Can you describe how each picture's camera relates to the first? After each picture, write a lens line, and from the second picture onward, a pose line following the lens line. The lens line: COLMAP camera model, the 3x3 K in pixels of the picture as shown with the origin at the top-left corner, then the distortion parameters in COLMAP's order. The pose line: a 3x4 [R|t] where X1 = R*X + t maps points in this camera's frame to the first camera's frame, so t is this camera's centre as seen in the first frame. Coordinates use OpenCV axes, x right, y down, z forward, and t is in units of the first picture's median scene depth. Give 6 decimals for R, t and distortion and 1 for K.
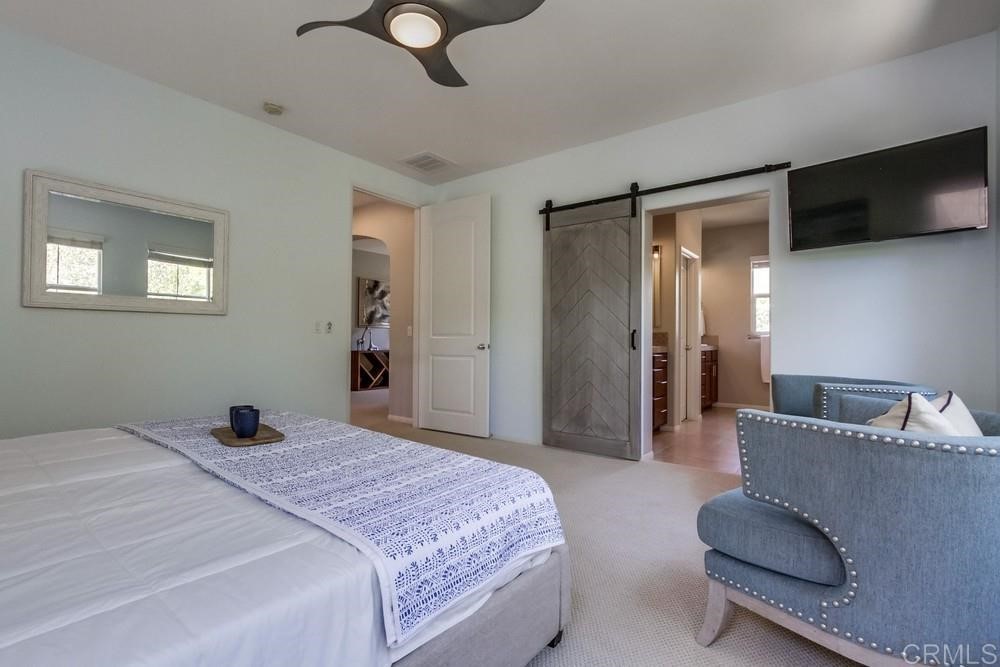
lens RADIAL K [[460.0, 0, 498.0], [0, 460.0, 333.5], [0, 0, 1]] dist [0.000938, 0.006284]
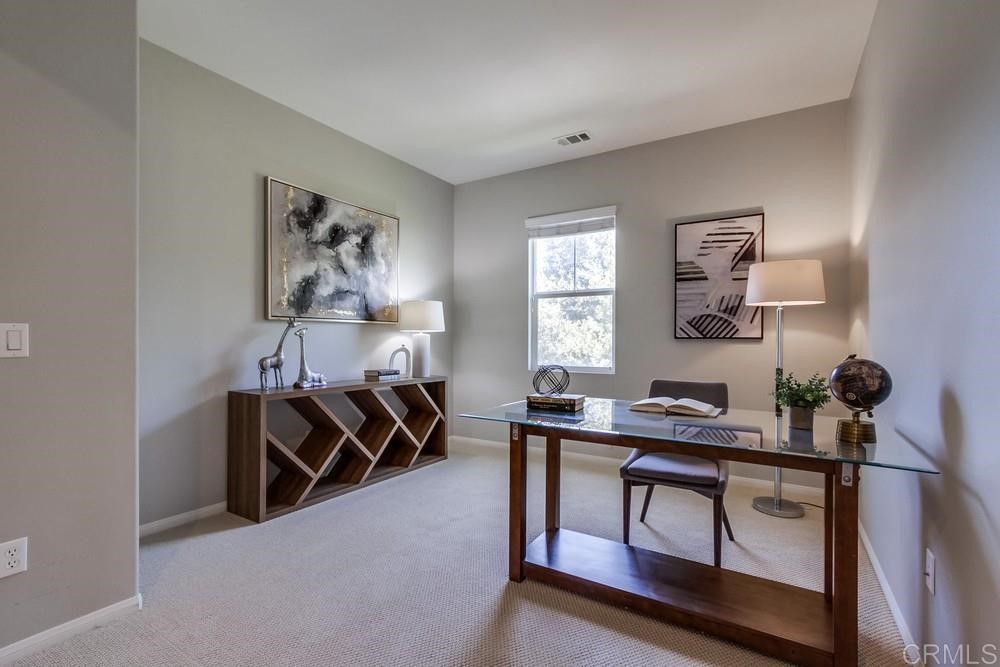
lens RADIAL K [[460.0, 0, 500.5], [0, 460.0, 336.0], [0, 0, 1]] dist [0.000938, 0.006284]
pose [[0.994972, -0.005298, 0.100012, -0.157850], [0.004268, 0.999936, 0.010504, -0.004973], [-0.100062, -0.010025, 0.994931, 0.620734]]
